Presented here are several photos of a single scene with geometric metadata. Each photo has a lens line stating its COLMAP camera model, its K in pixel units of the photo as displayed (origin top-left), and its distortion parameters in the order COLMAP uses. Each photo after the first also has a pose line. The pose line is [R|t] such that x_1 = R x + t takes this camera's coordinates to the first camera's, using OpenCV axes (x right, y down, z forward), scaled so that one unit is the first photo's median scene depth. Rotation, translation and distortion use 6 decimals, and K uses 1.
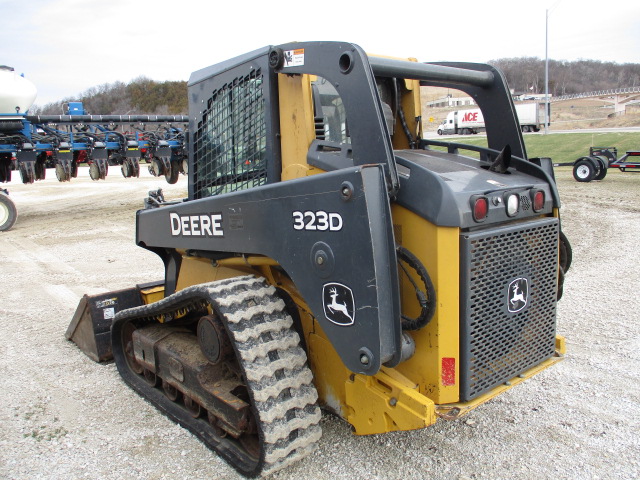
lens RADIAL K [[546.8, 0, 320.0], [0, 546.8, 240.0], [0, 0, 1]] dist [-0.073510, 0.000111]
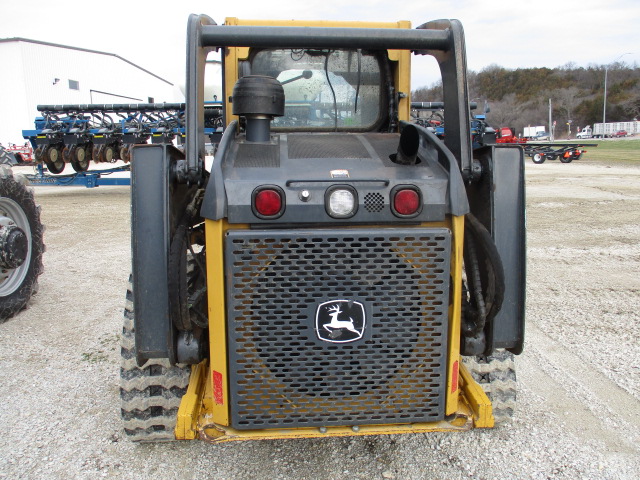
lens RADIAL K [[546.8, 0, 320.0], [0, 546.8, 240.0], [0, 0, 1]] dist [-0.073510, 0.000111]
pose [[0.815100, 0.121995, -0.566329, 0.751288], [-0.110507, 0.992368, 0.054721, -0.050573], [0.568683, 0.017980, 0.822361, 0.340381]]
